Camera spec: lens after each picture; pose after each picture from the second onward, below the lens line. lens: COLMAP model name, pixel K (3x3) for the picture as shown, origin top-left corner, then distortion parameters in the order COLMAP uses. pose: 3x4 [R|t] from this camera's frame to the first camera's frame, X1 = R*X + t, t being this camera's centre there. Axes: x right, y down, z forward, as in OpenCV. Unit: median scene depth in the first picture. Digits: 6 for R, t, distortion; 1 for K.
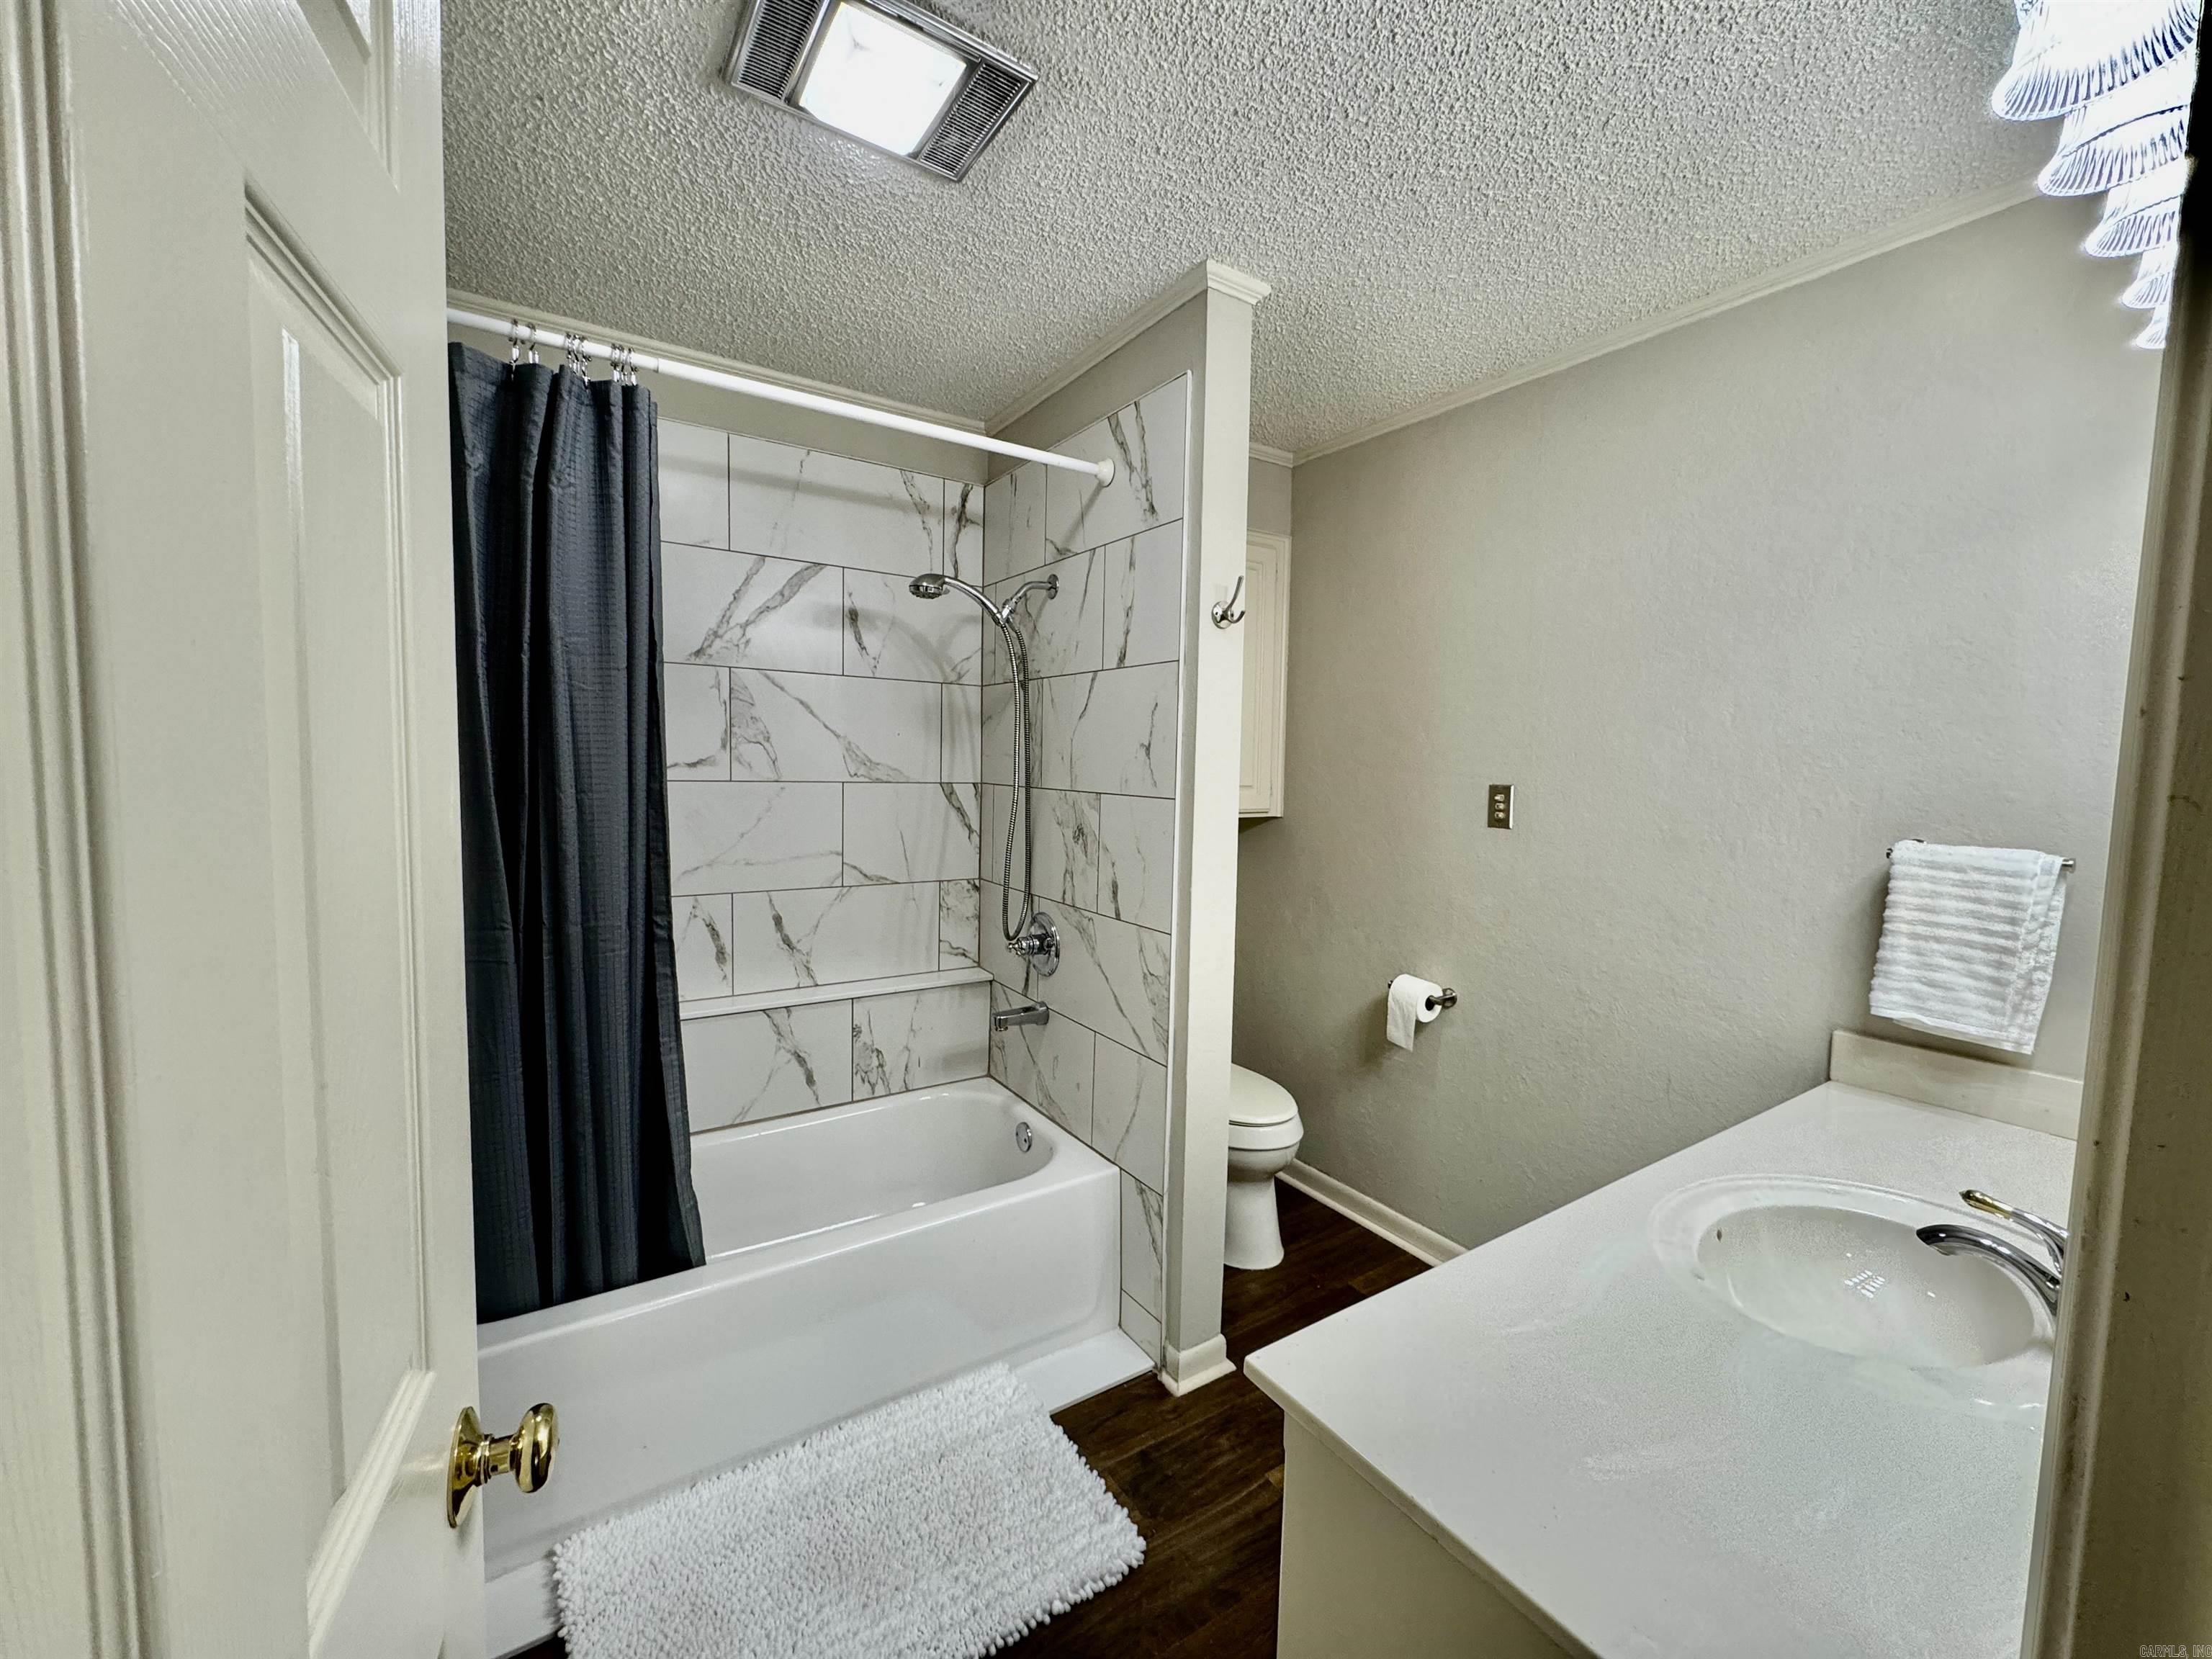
lens RADIAL K [[879.8, 0, 1101.3], [0, 879.8, 828.4], [0, 0, 1]] dist [-0.001002, -0.000226]
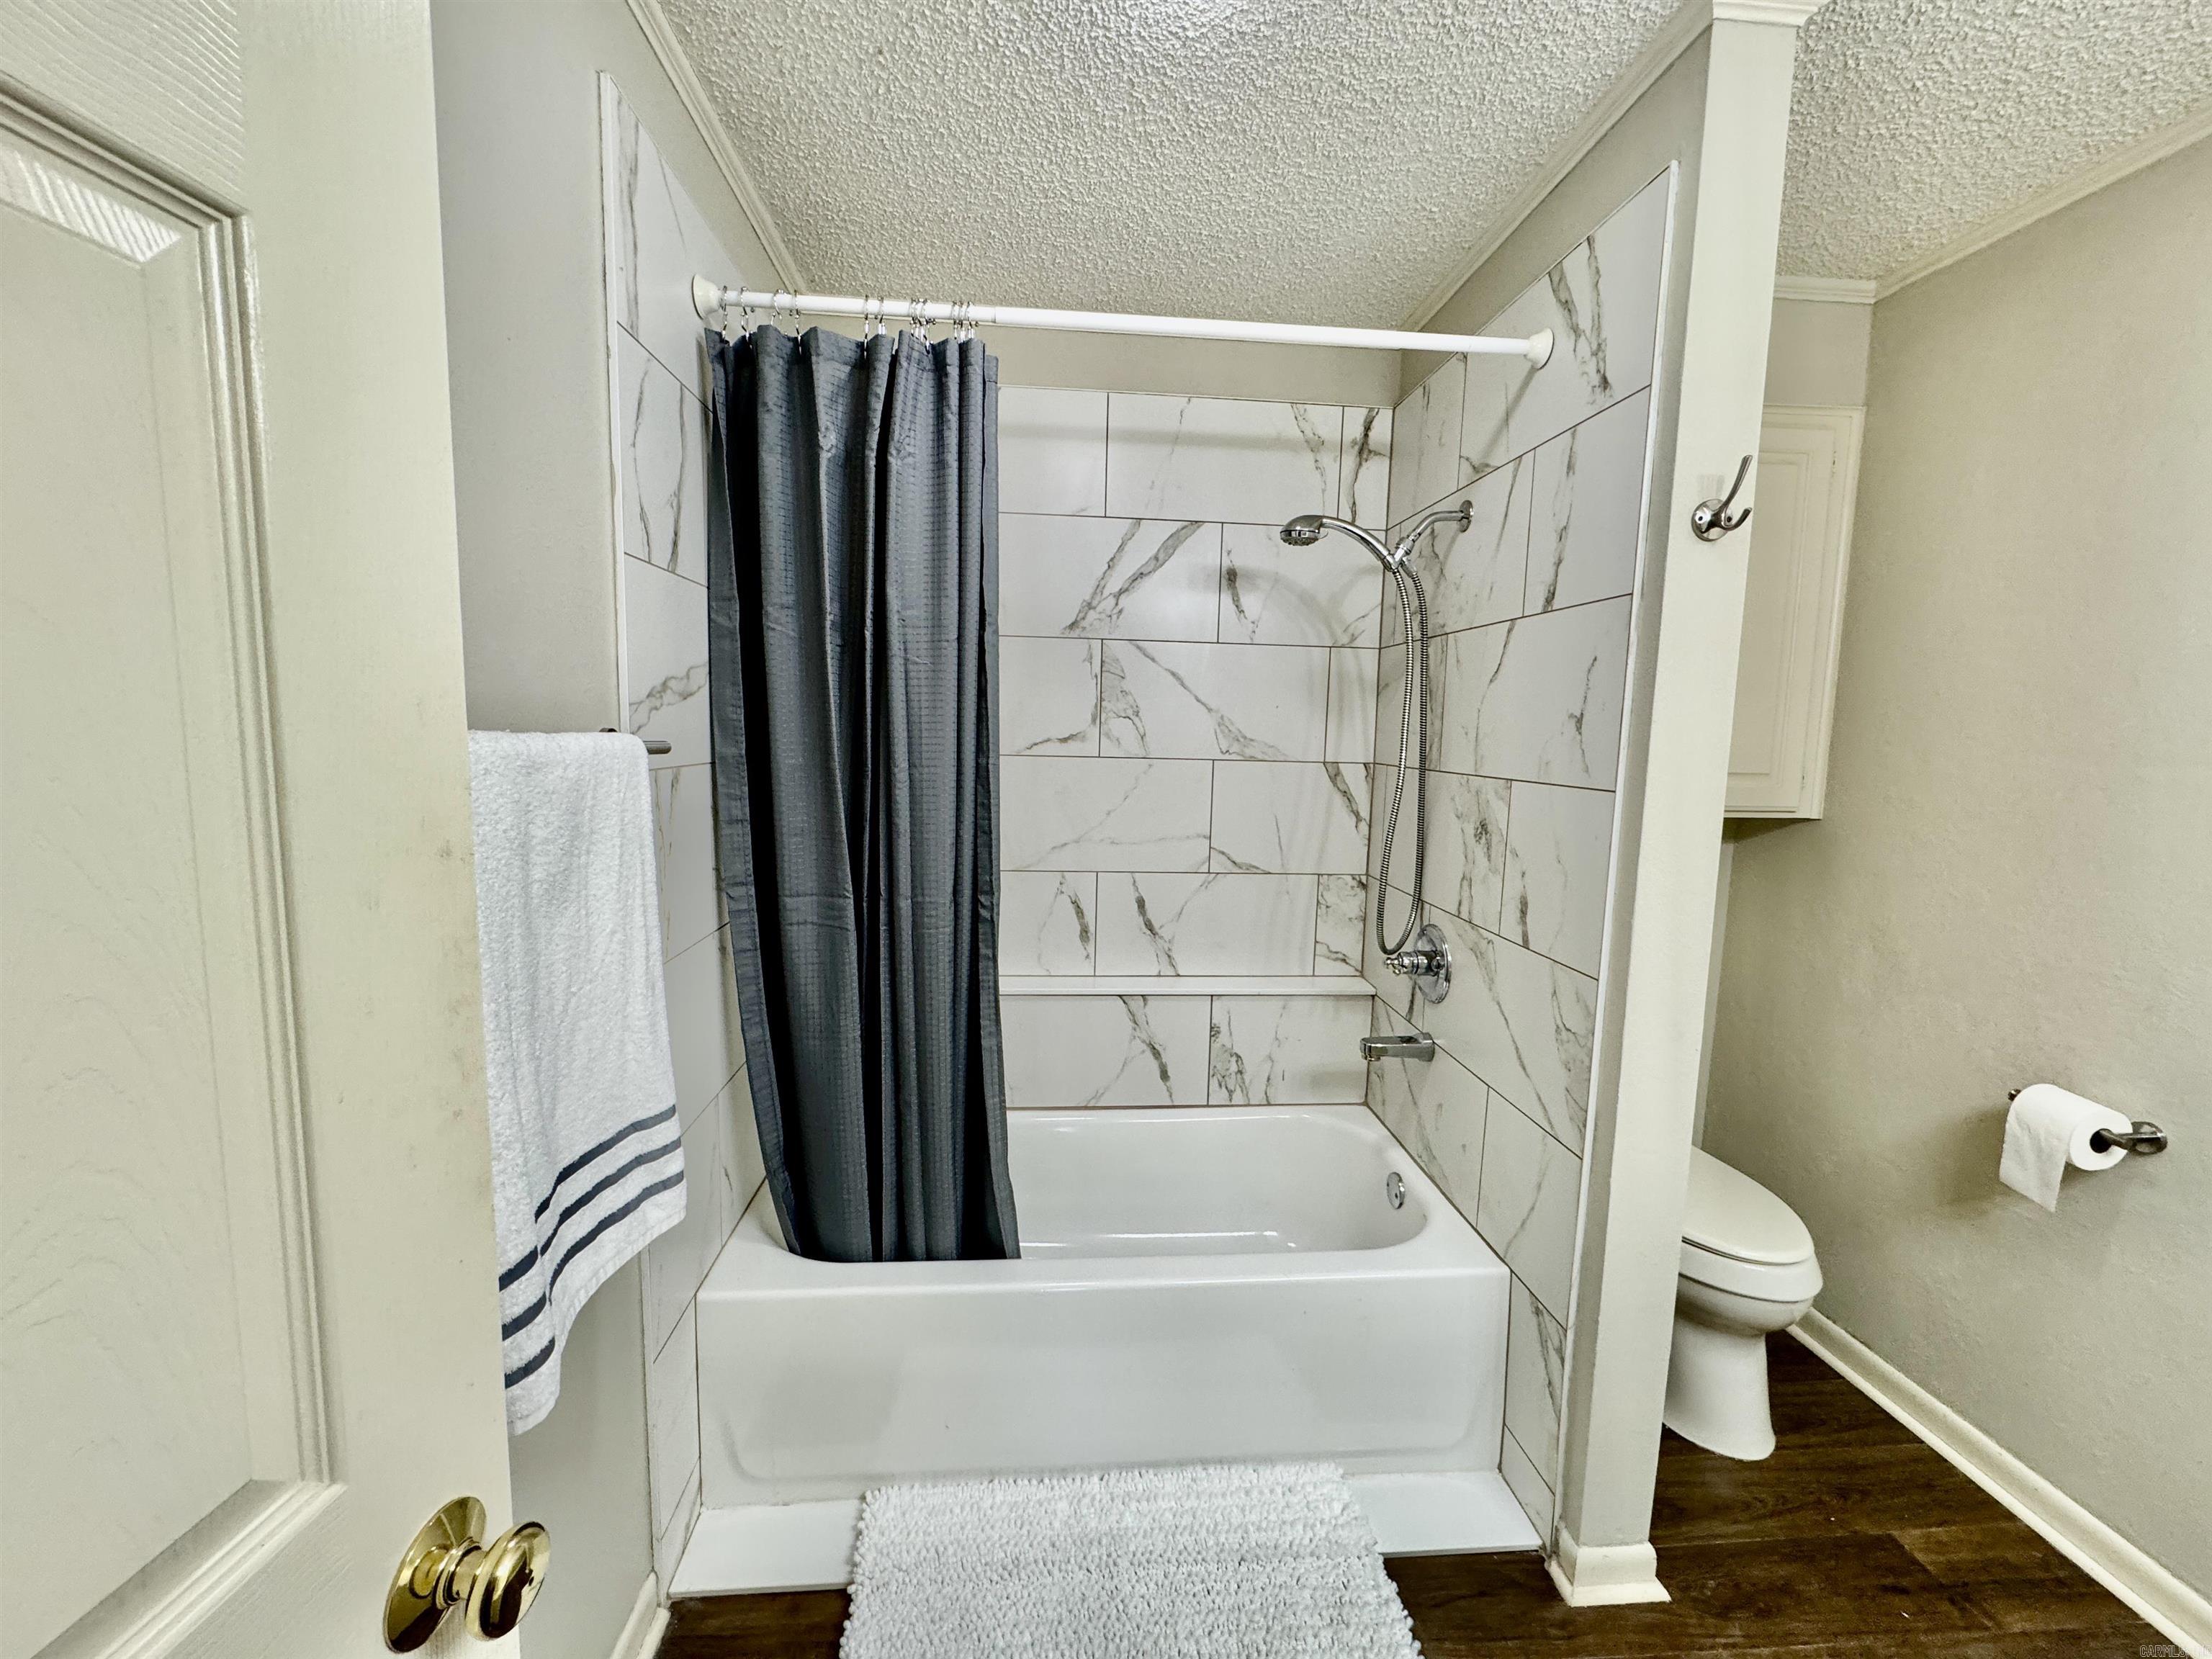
lens RADIAL K [[879.8, 0, 1102.3], [0, 879.8, 827.6], [0, 0, 1]] dist [-0.001002, -0.000226]
pose [[0.877041, 0.052116, -0.477581, 0.059081], [-0.039995, 0.998568, 0.035521, -0.012578], [0.478749, -0.012053, 0.877869, 0.173805]]
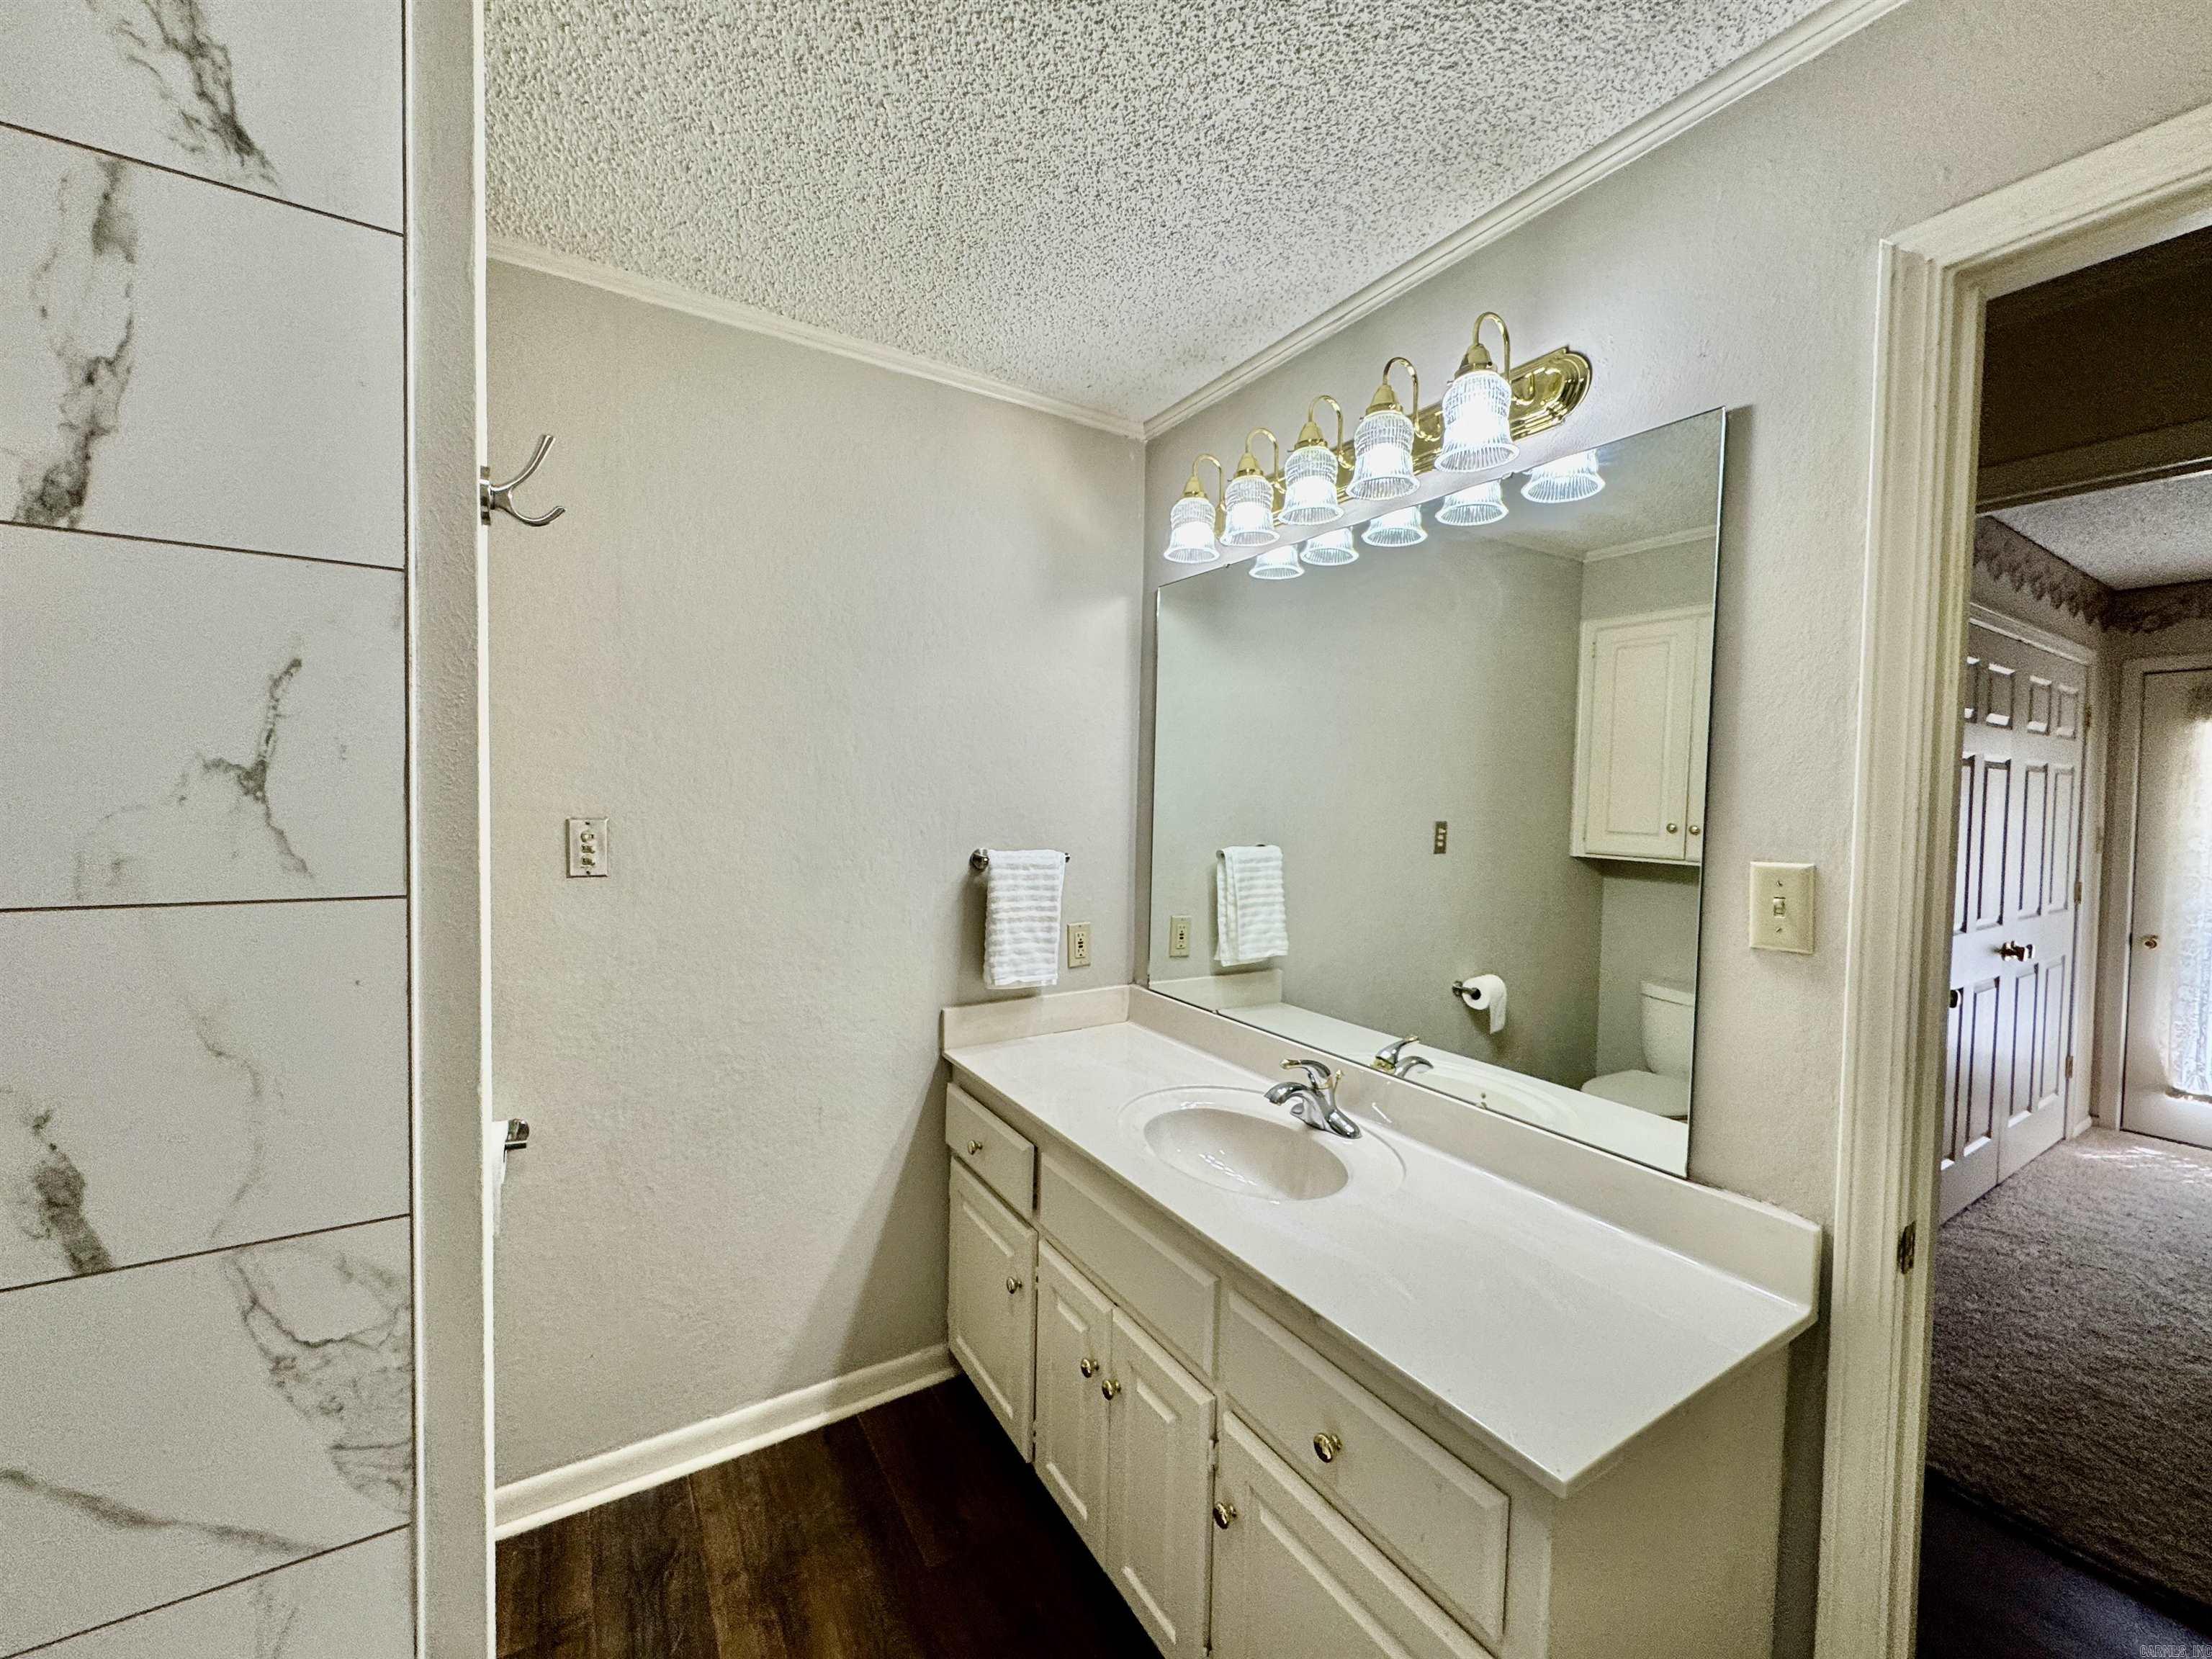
lens RADIAL K [[879.8, 0, 1100.8], [0, 879.8, 827.8], [0, 0, 1]] dist [-0.001002, -0.000226]
pose [[0.029901, -0.059468, 0.997782, -0.315756], [0.059453, 0.996567, 0.057613, -0.068333], [-0.997783, 0.057599, 0.033334, 0.626961]]
